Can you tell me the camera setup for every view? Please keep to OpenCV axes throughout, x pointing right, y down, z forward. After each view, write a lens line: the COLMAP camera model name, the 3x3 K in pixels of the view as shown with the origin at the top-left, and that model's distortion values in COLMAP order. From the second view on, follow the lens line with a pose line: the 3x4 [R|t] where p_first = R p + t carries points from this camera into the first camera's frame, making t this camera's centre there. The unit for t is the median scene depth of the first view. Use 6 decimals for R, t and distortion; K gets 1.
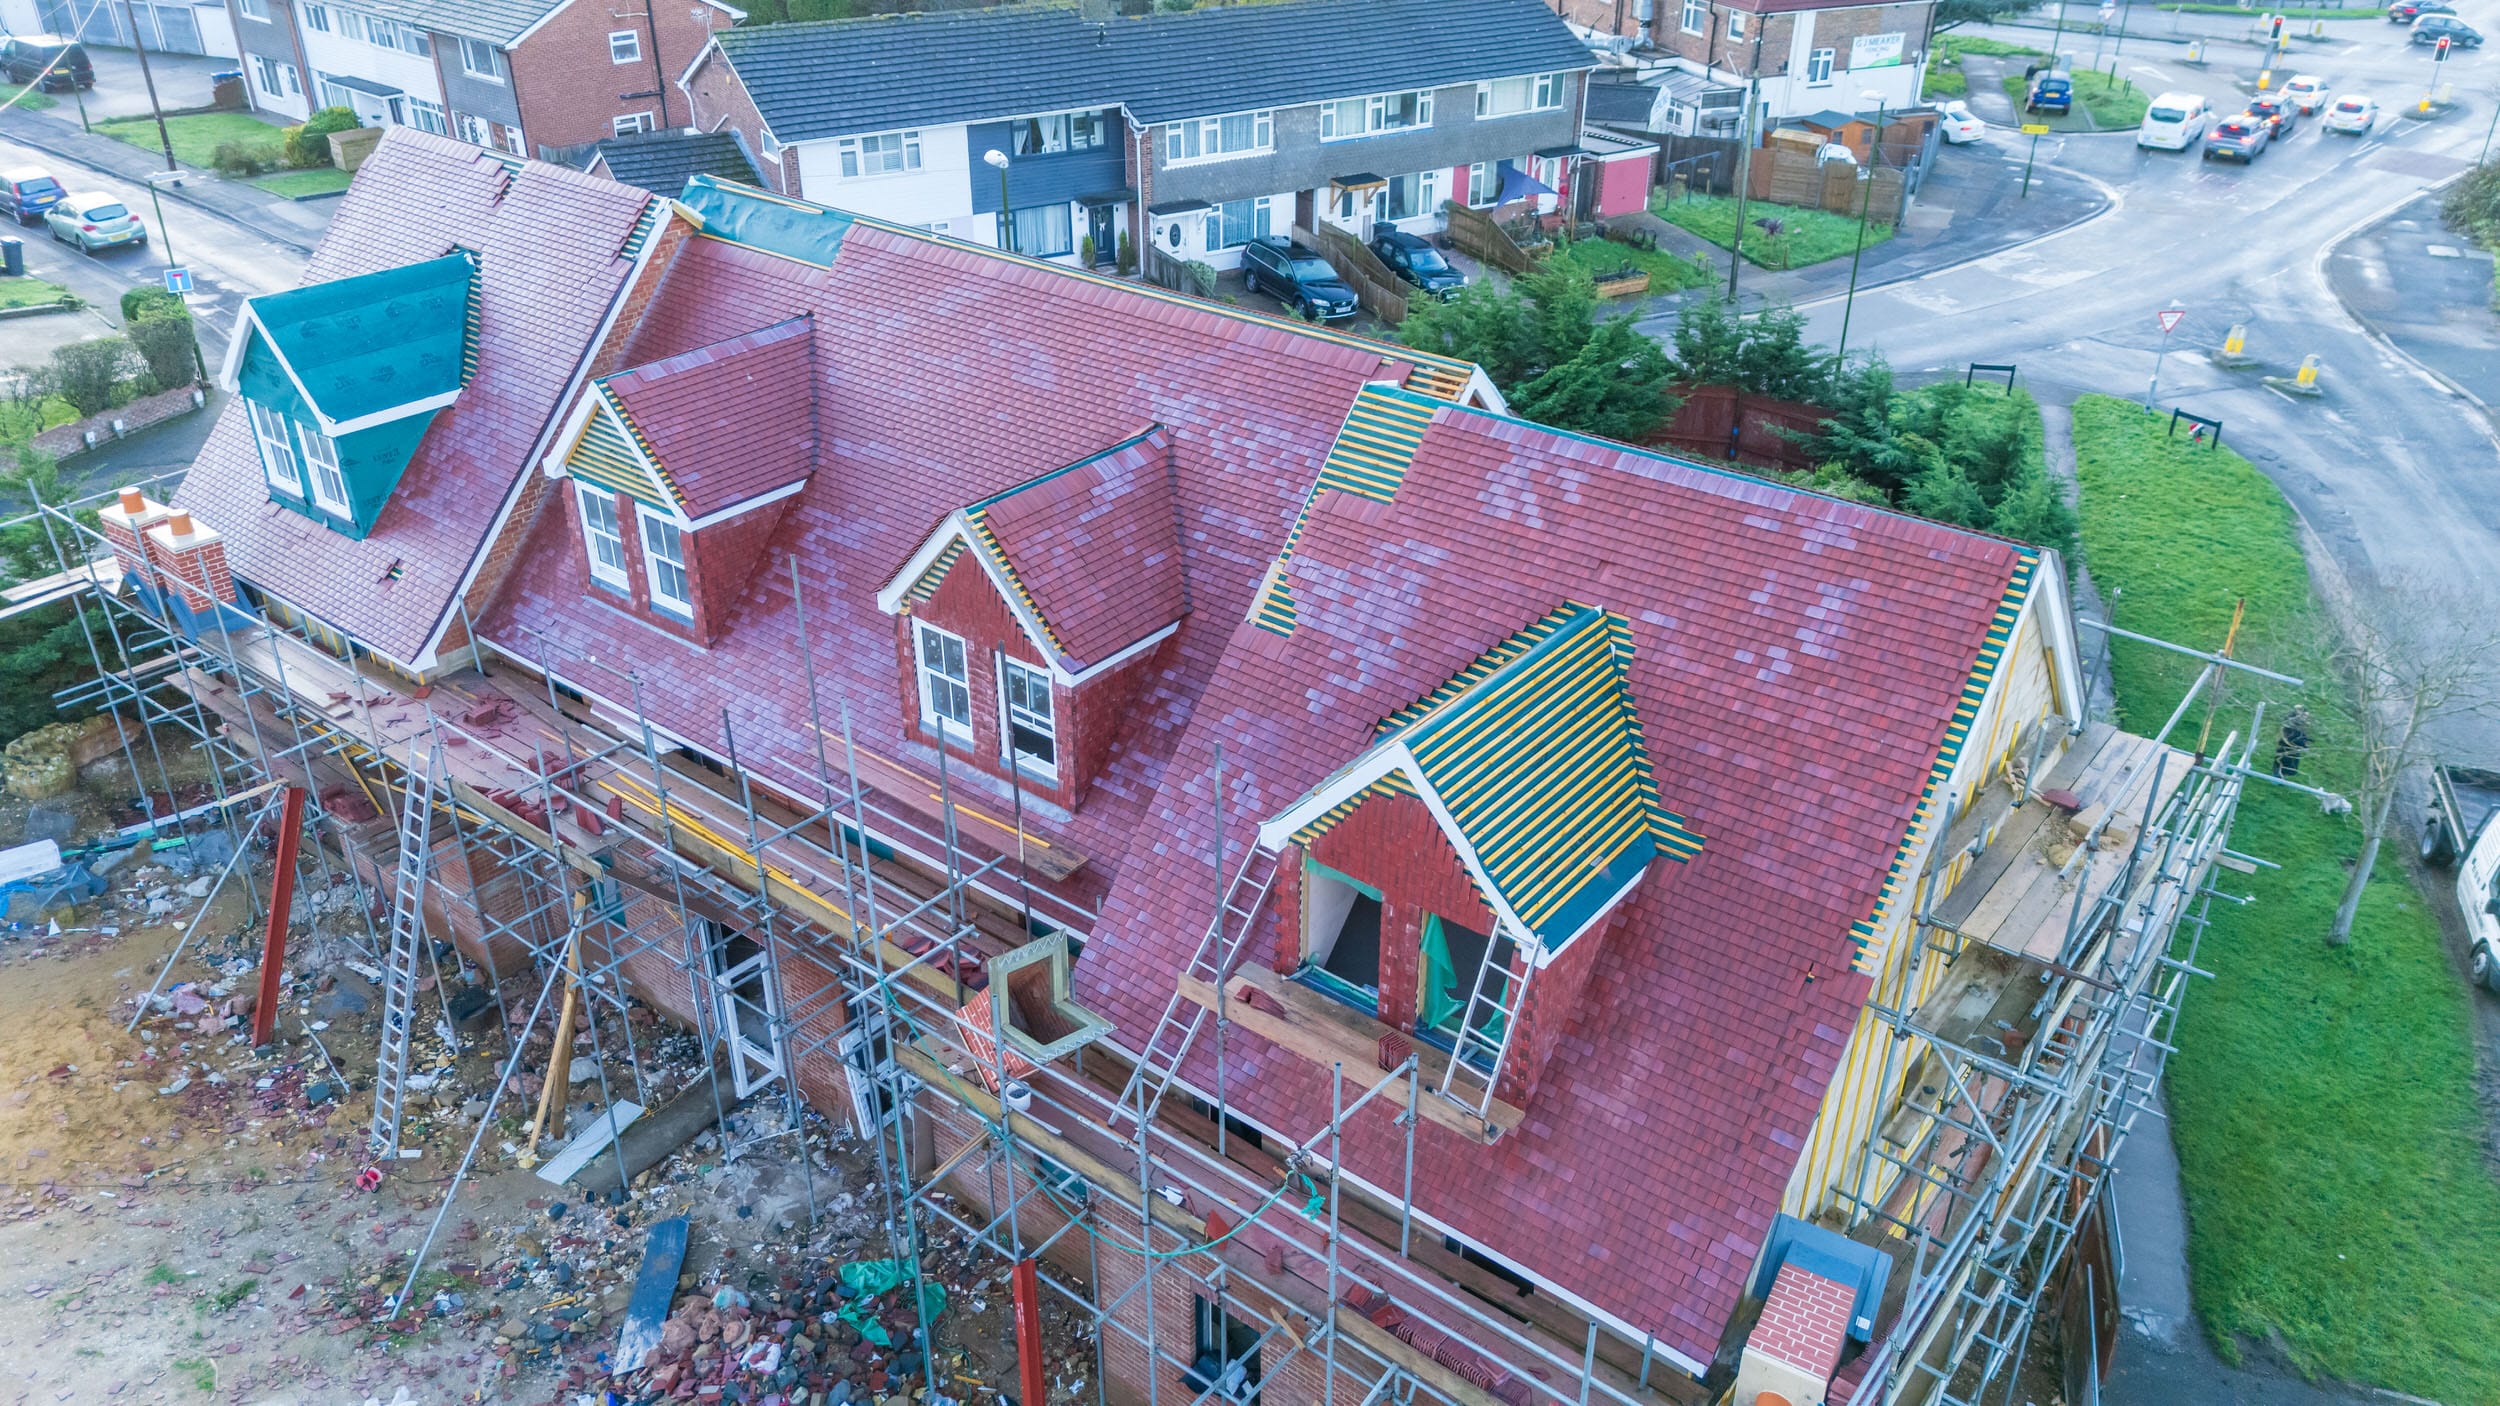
lens RADIAL K [[1836.3, 0, 1266.0], [0, 1836.3, 702.1], [0, 0, 1]] dist [0.088306, -0.087660]
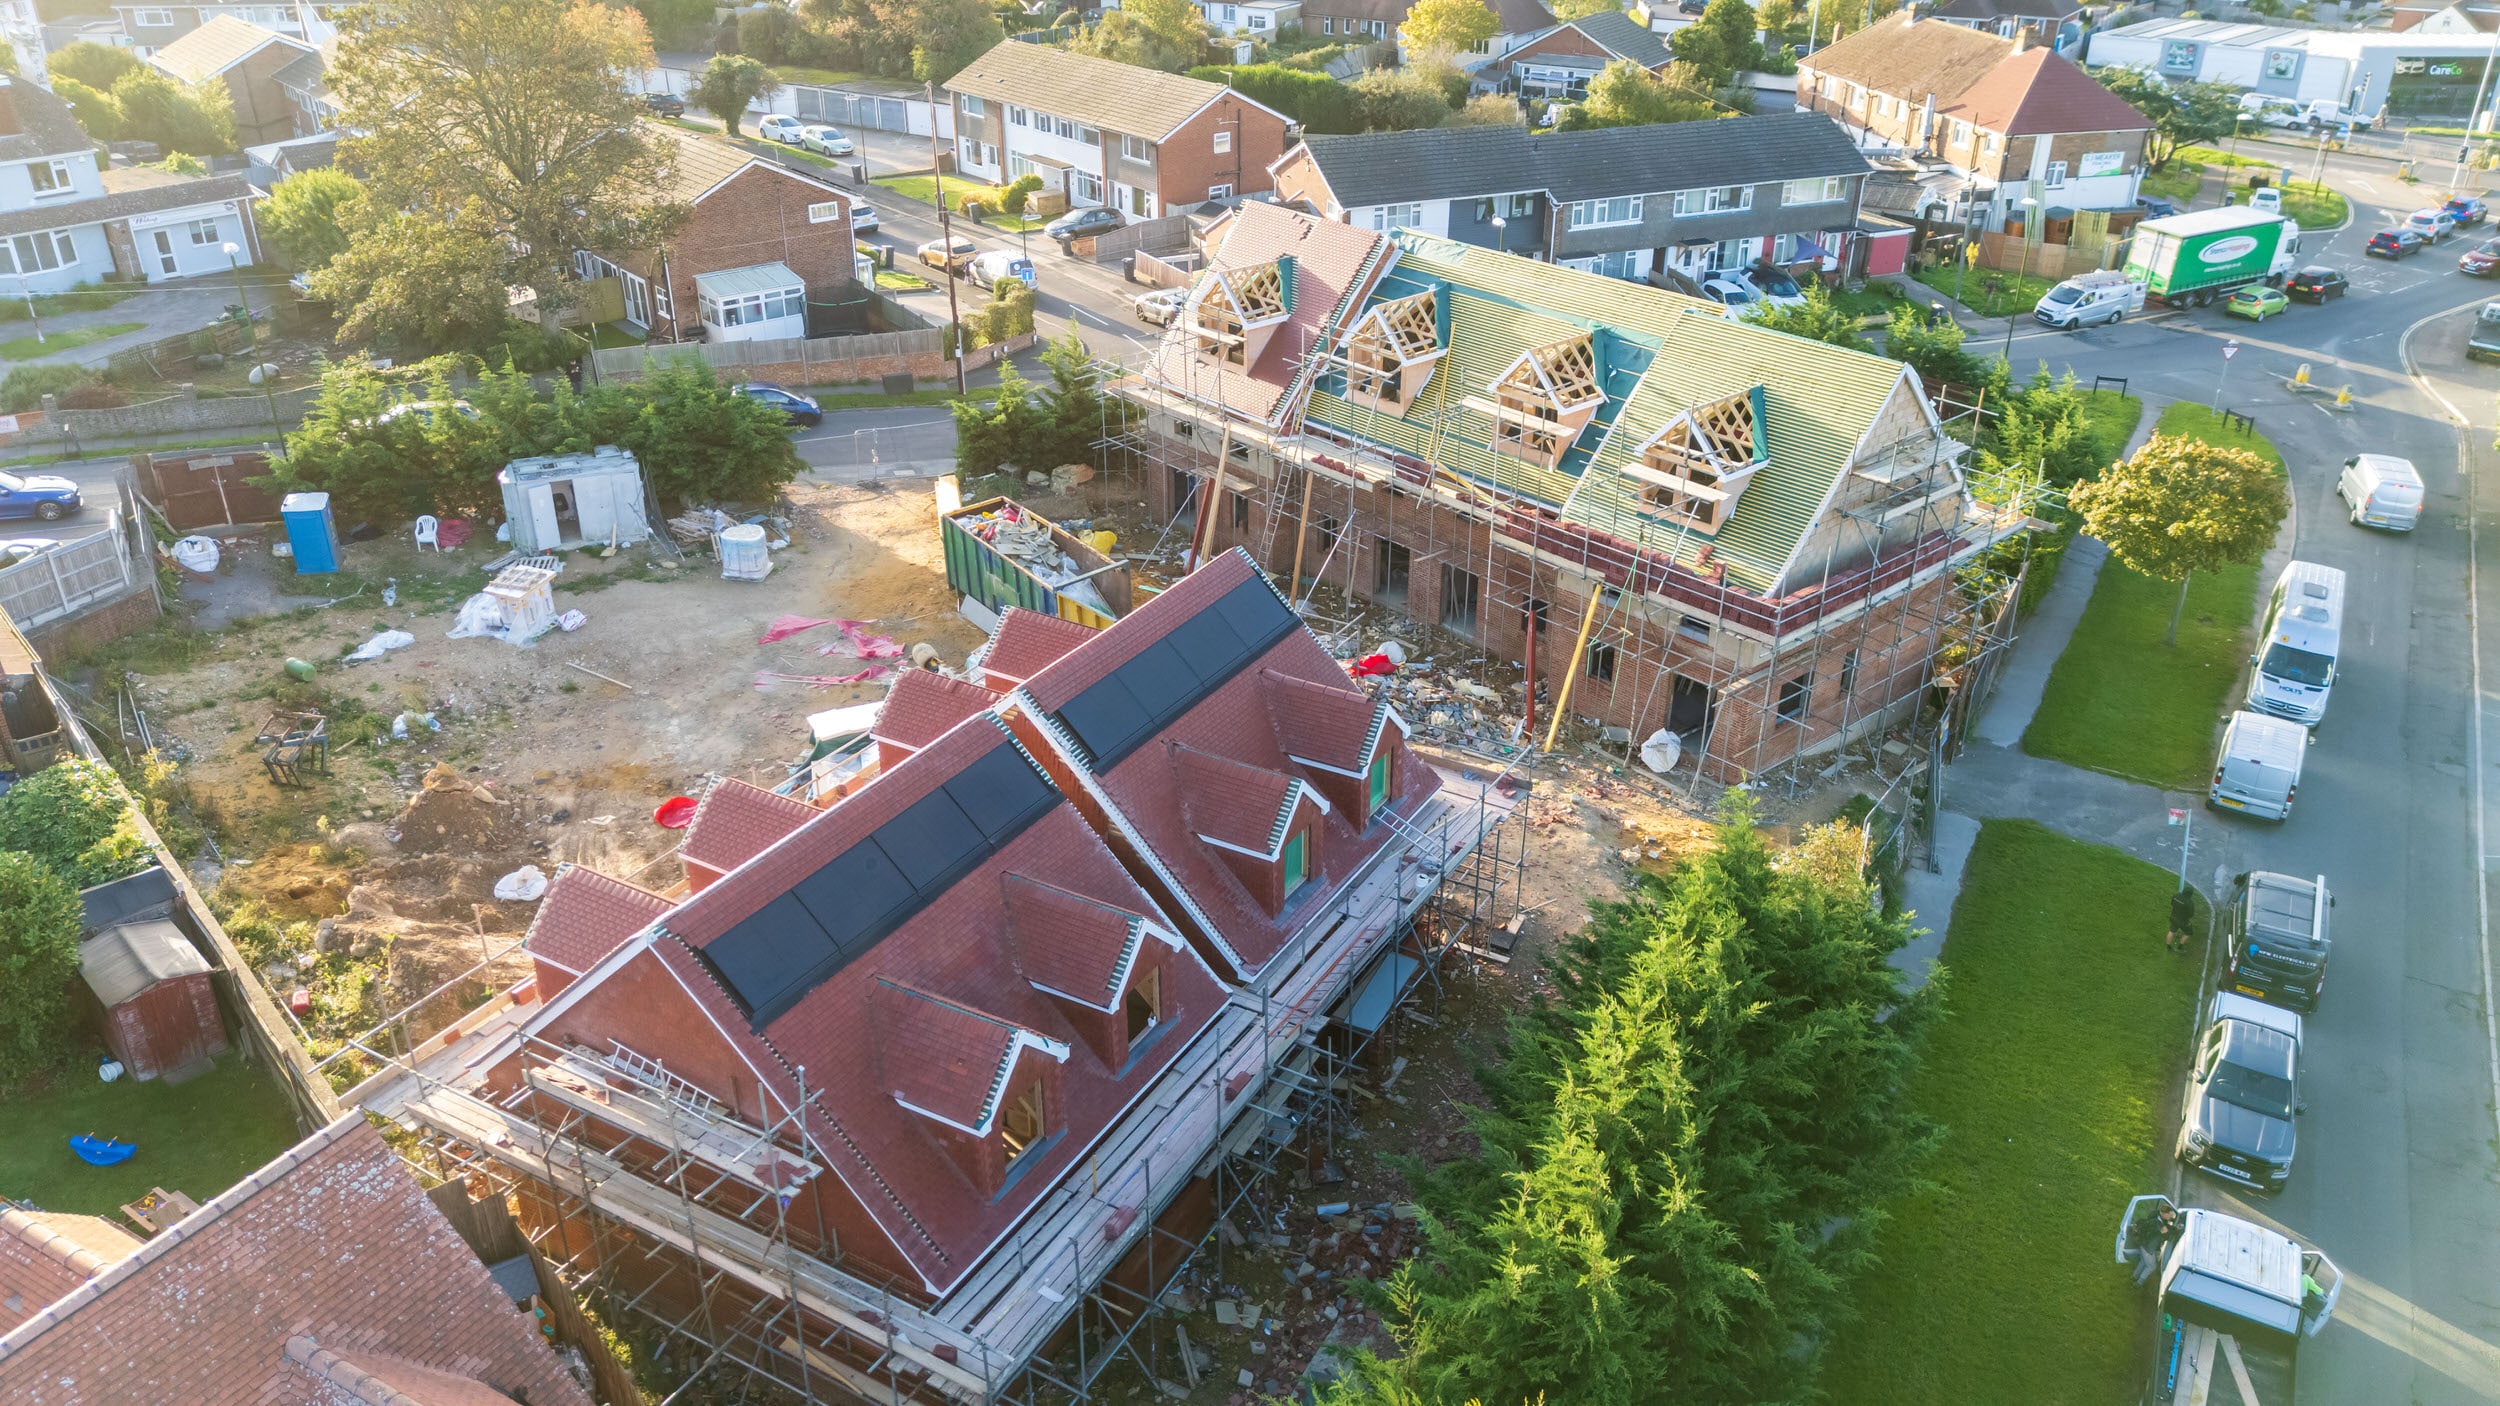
lens RADIAL K [[1836.3, 0, 1262.4], [0, 1836.3, 693.8], [0, 0, 1]] dist [0.088306, -0.087660]
pose [[0.982732, 0.081302, -0.166218, -0.016443], [-0.087071, 0.995817, -0.027709, 0.150419], [0.163269, 0.041703, 0.985700, -0.510427]]
